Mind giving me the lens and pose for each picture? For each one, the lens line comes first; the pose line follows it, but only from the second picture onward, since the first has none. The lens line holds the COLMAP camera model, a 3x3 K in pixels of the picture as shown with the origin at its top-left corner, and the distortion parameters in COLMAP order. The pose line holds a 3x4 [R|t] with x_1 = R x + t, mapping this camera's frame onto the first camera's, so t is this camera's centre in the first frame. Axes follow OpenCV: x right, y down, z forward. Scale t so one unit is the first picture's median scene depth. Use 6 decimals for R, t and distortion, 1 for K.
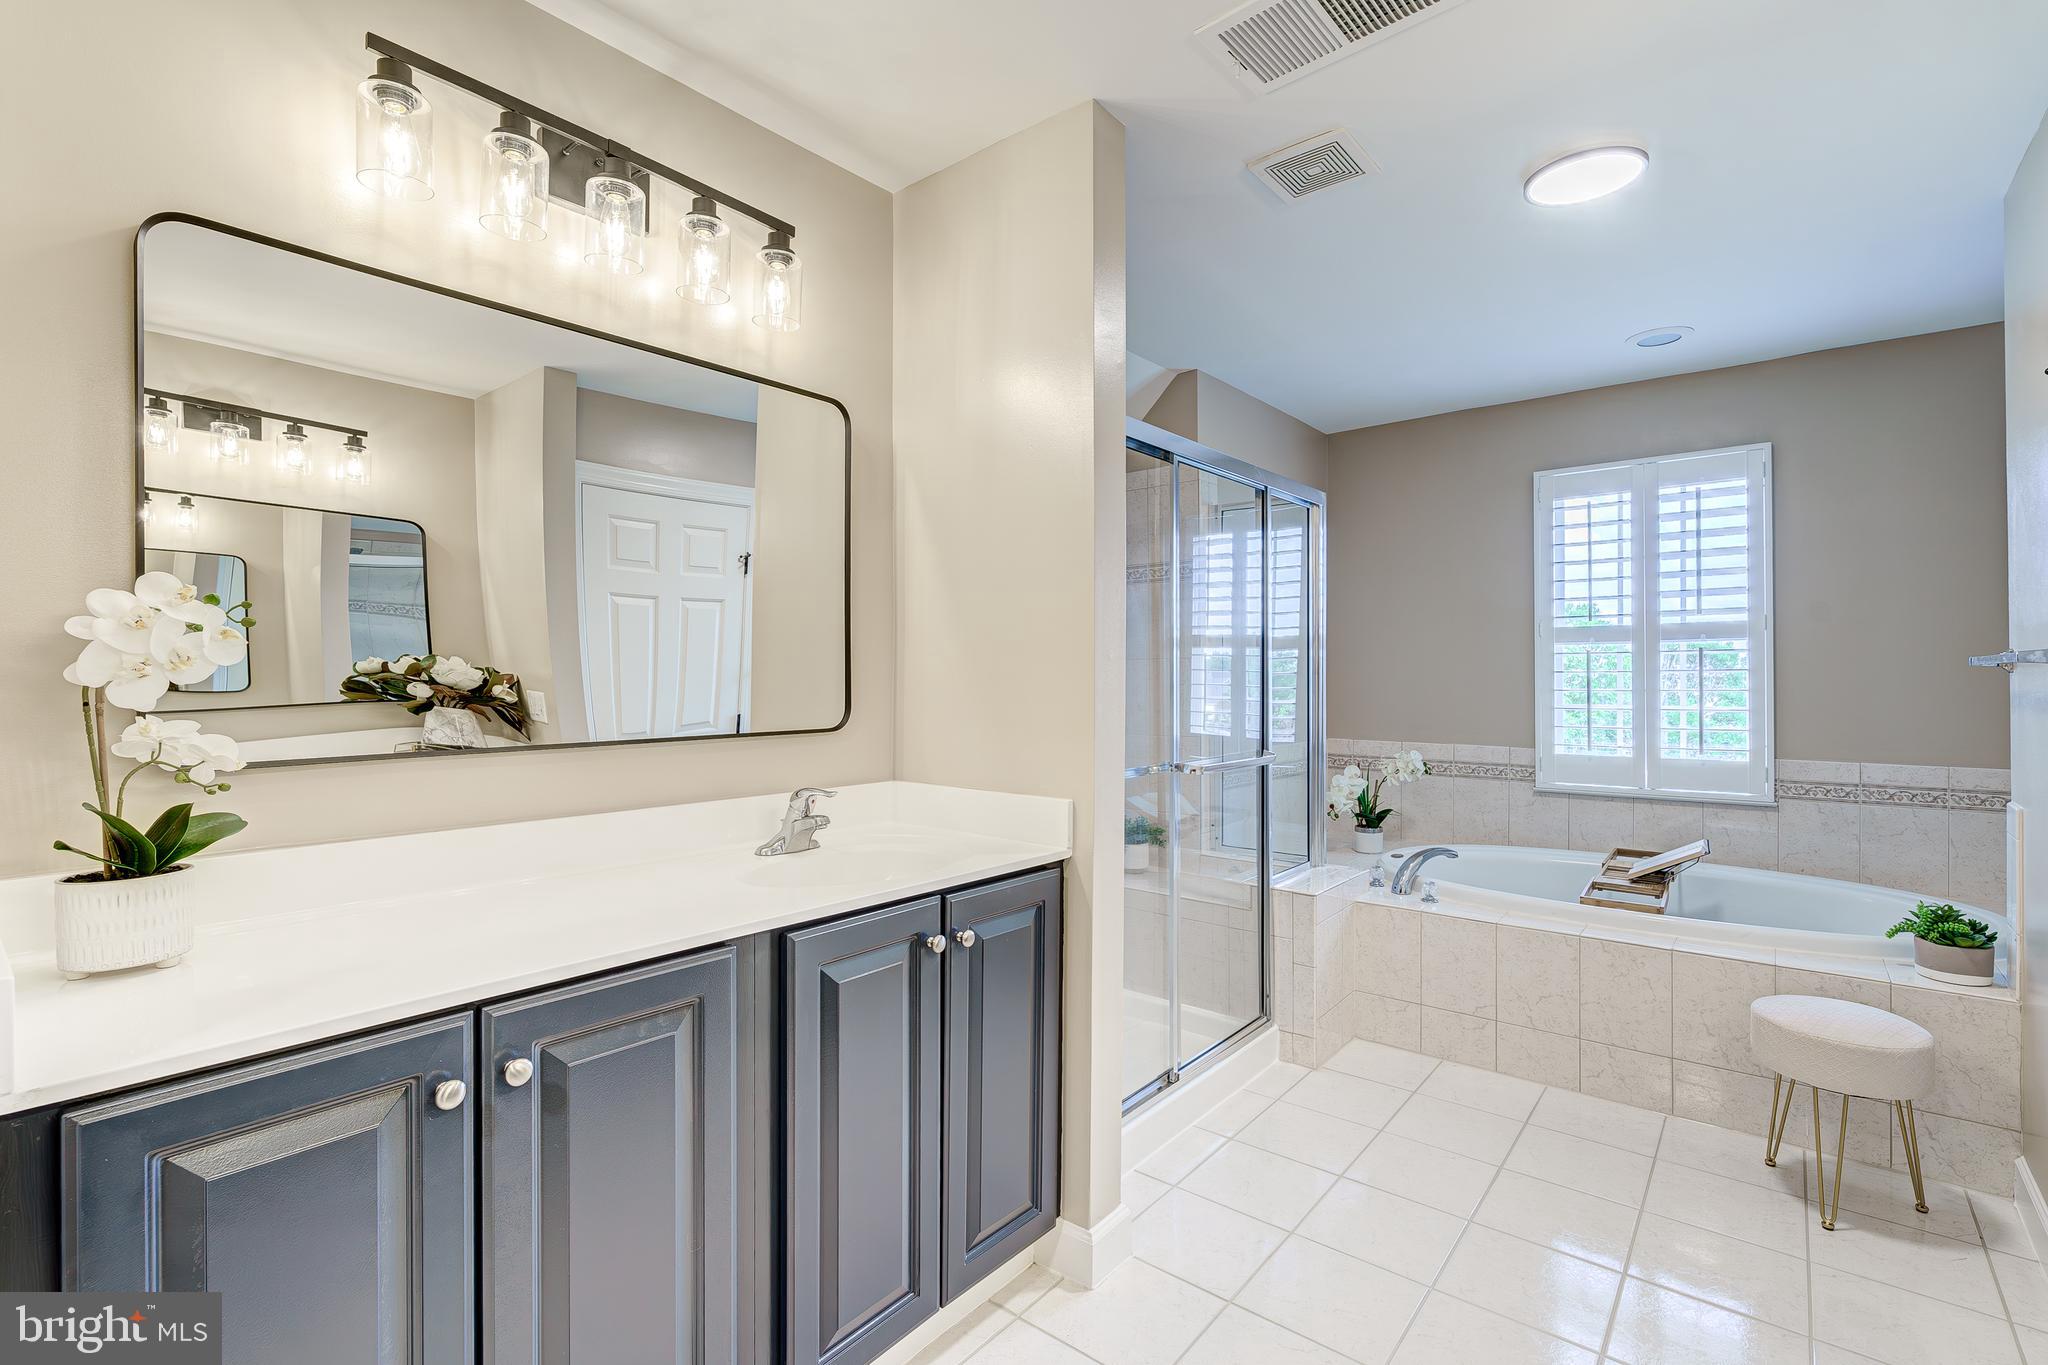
lens RADIAL K [[922.3, 0, 1016.2], [0, 922.3, 673.9], [0, 0, 1]] dist [-0.001707, -0.000651]
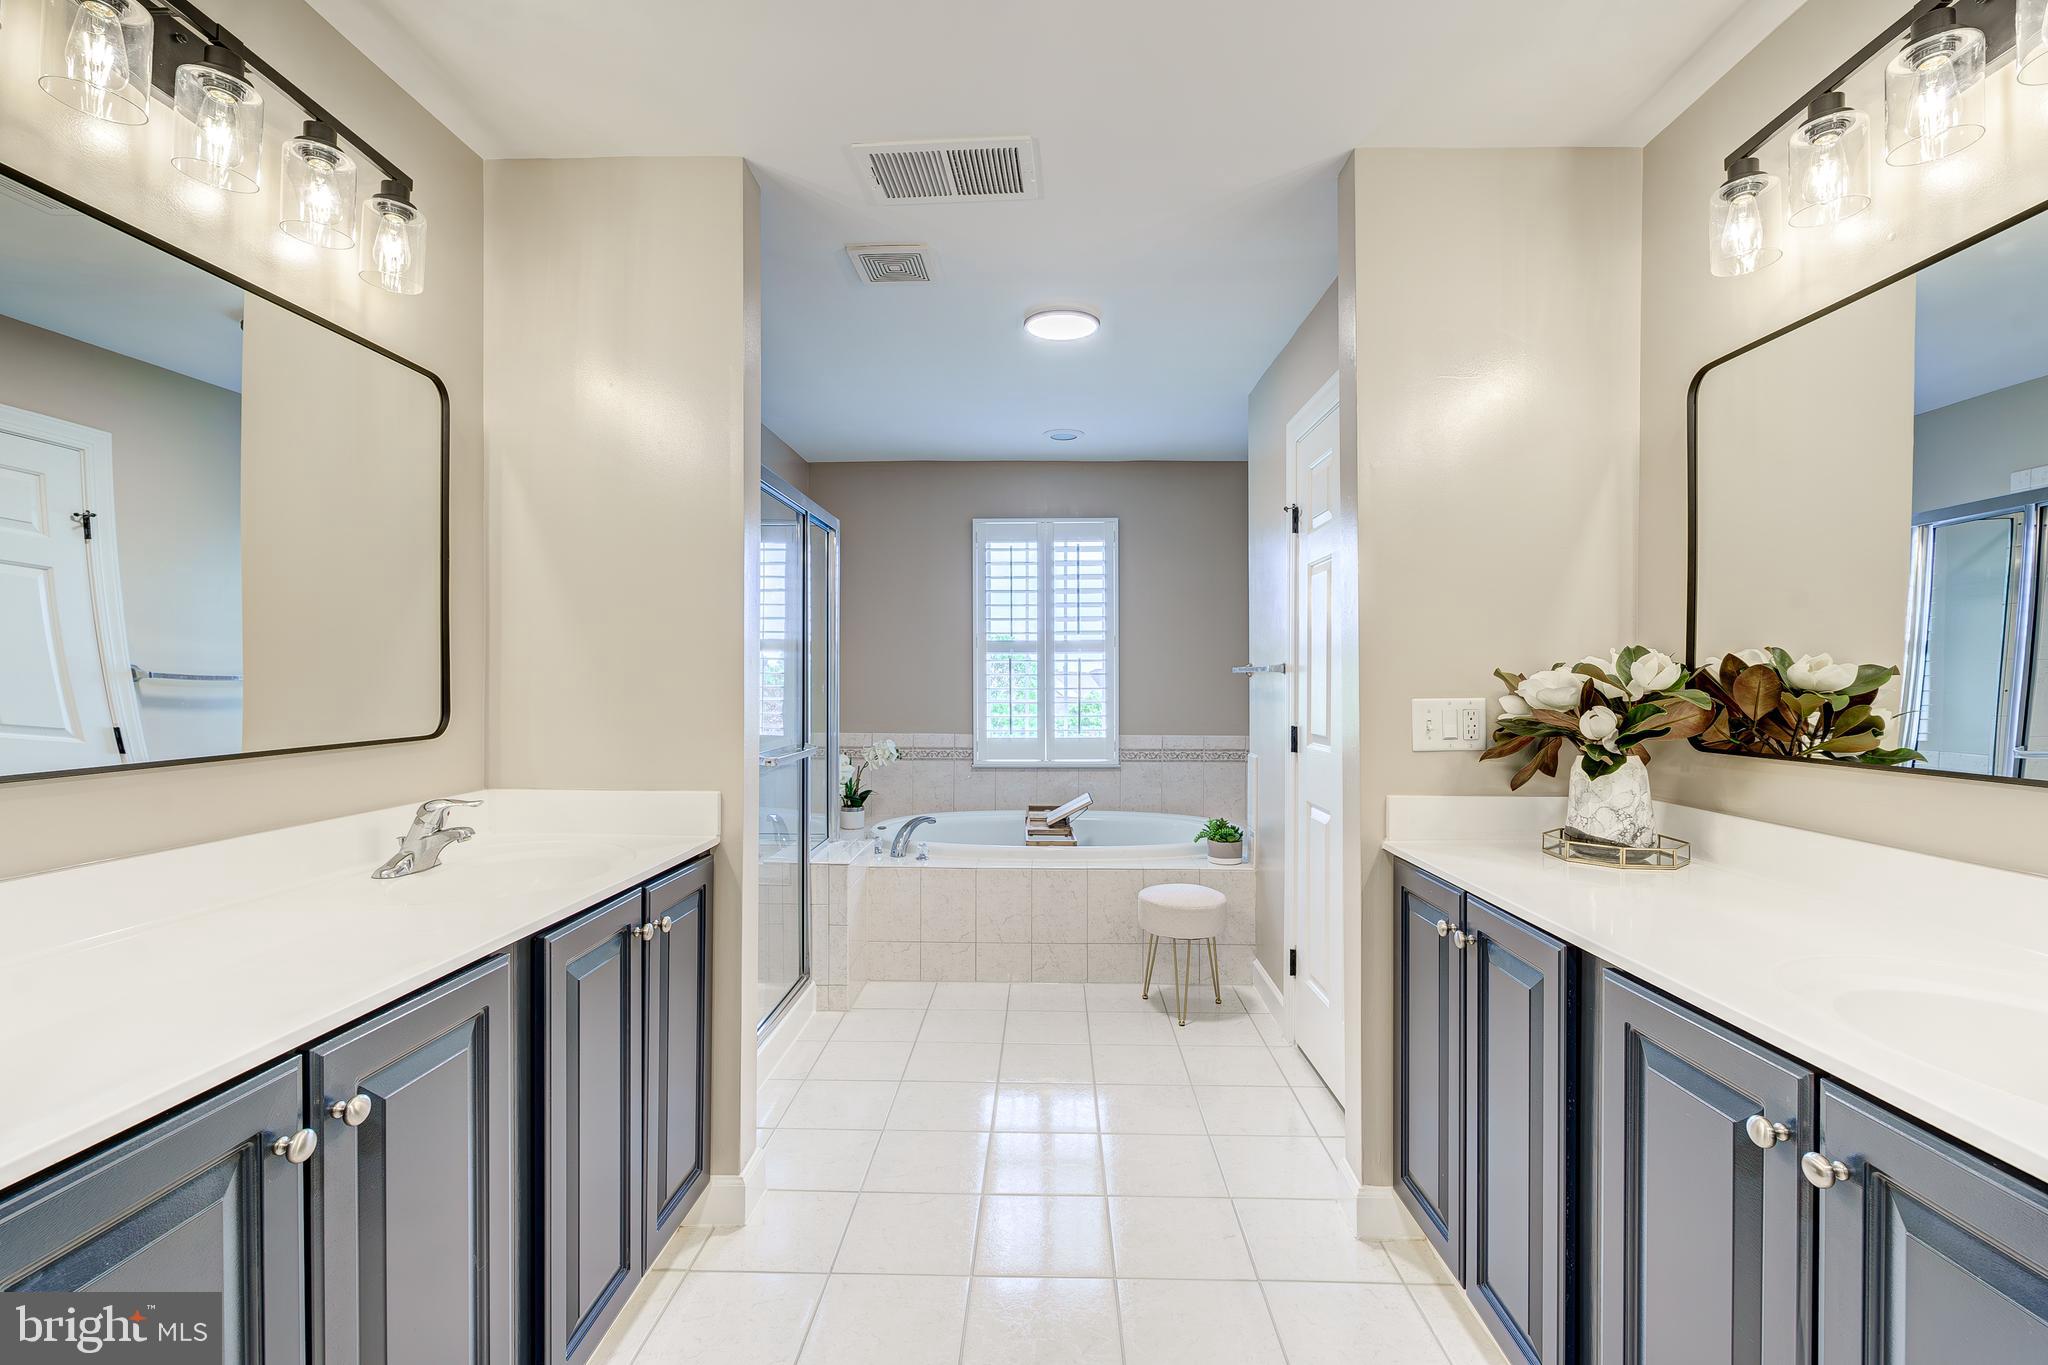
lens RADIAL K [[922.3, 0, 999.6], [0, 922.3, 680.7], [0, 0, 1]] dist [-0.001707, -0.000651]
pose [[0.791859, 0.000322, 0.610704, -0.307601], [-0.005438, 0.999964, 0.006525, -0.003853], [-0.610680, -0.008488, 0.791832, -0.062313]]
